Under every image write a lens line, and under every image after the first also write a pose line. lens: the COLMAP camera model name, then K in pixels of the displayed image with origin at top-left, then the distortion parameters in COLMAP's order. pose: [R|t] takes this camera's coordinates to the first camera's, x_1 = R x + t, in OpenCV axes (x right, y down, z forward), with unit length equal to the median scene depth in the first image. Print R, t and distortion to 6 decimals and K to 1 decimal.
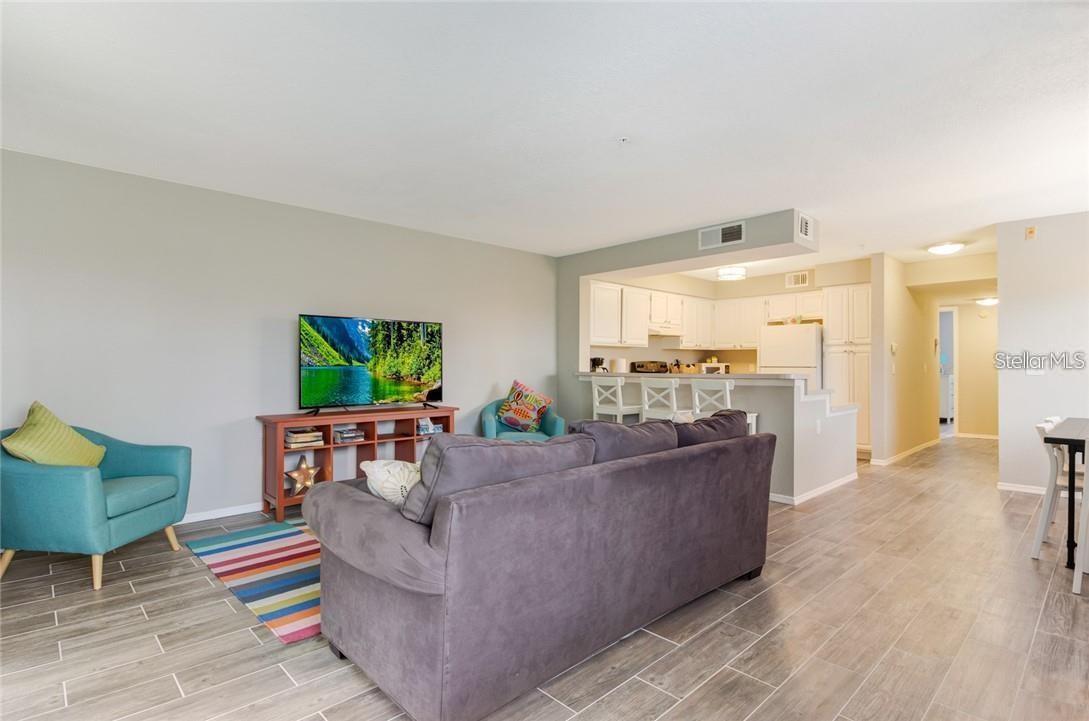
lens RADIAL K [[534.4, 0, 542.3], [0, 534.4, 364.4], [0, 0, 1]] dist [0.007646, -0.000128]
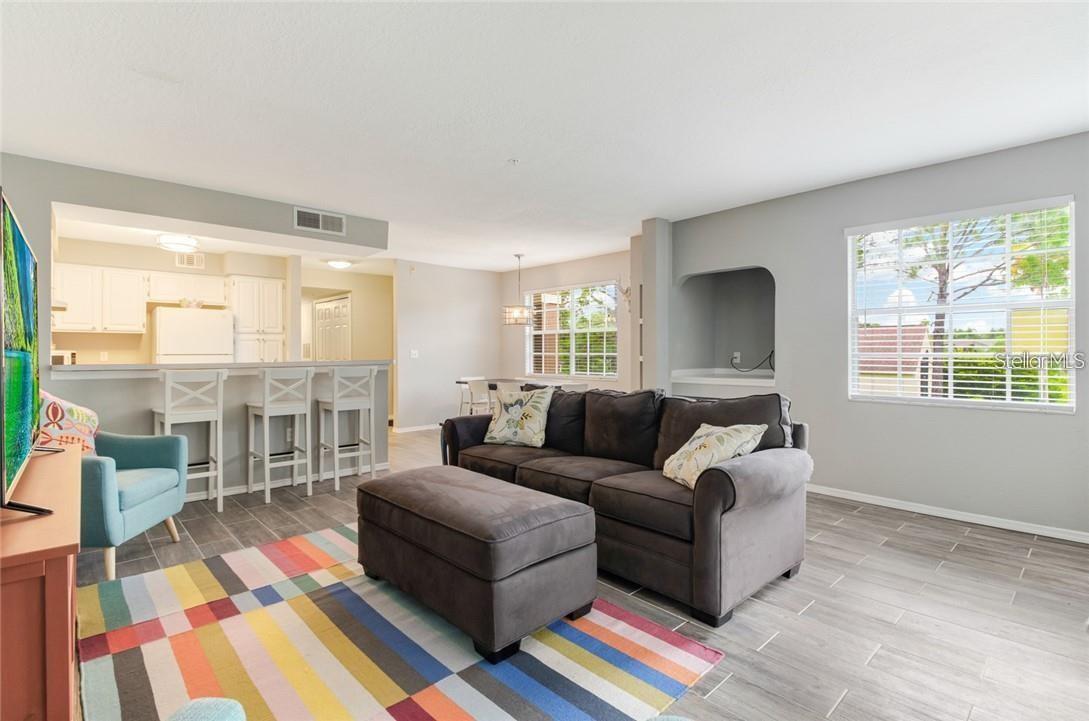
lens RADIAL K [[513.1, 0, 538.0], [0, 513.1, 352.4], [0, 0, 1]] dist [0.001718, -0.002423]
pose [[0.023624, -0.004542, 0.999711, -0.542295], [0.003354, 0.999984, 0.004464, -0.001520], [-0.999715, 0.003248, 0.023639, 0.516627]]
